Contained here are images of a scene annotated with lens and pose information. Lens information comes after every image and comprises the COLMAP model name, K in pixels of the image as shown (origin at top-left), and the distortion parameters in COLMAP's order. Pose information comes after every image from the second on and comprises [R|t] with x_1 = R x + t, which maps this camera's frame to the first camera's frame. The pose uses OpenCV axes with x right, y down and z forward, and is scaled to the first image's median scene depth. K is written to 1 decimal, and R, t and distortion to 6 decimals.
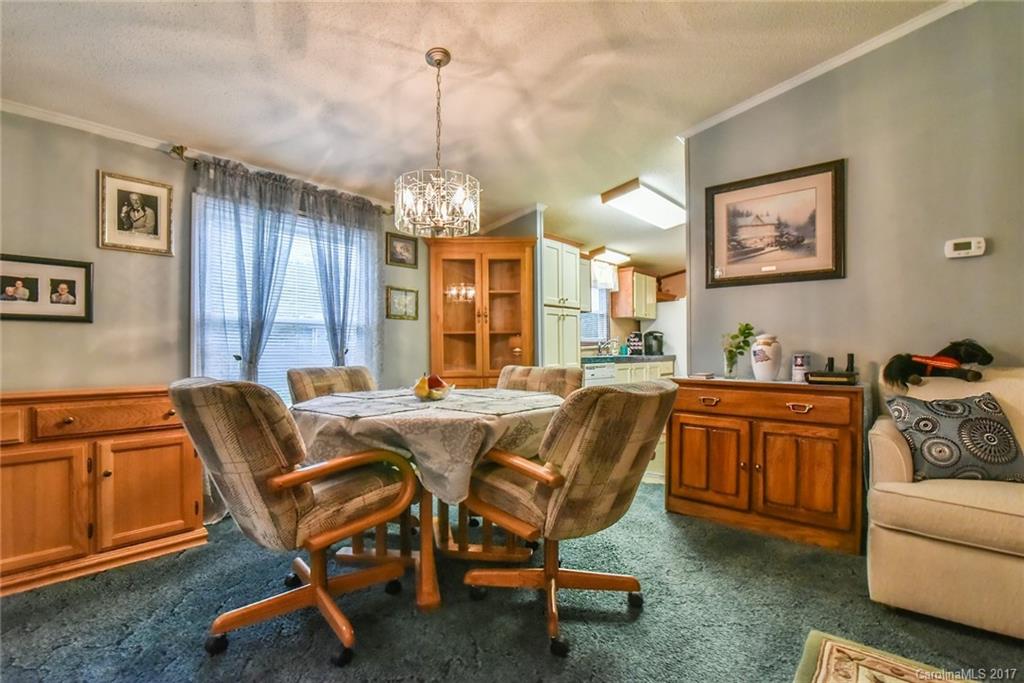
lens RADIAL K [[475.6, 0, 508.3], [0, 475.6, 346.0], [0, 0, 1]] dist [-0.022502, 0.001121]
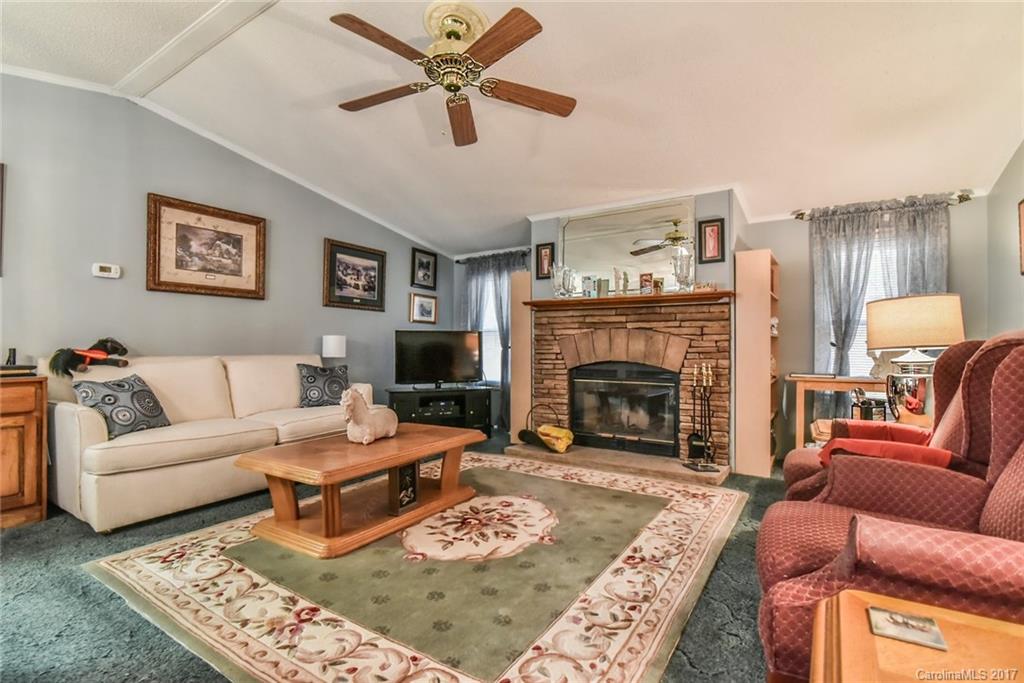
lens RADIAL K [[475.6, 0, 511.7], [0, 475.6, 343.6], [0, 0, 1]] dist [-0.022502, 0.001121]
pose [[-0.151954, 0.006412, 0.988367, -0.482638], [-0.011325, 0.999902, -0.008228, 0.000968], [-0.988323, -0.012444, -0.151867, 0.024332]]
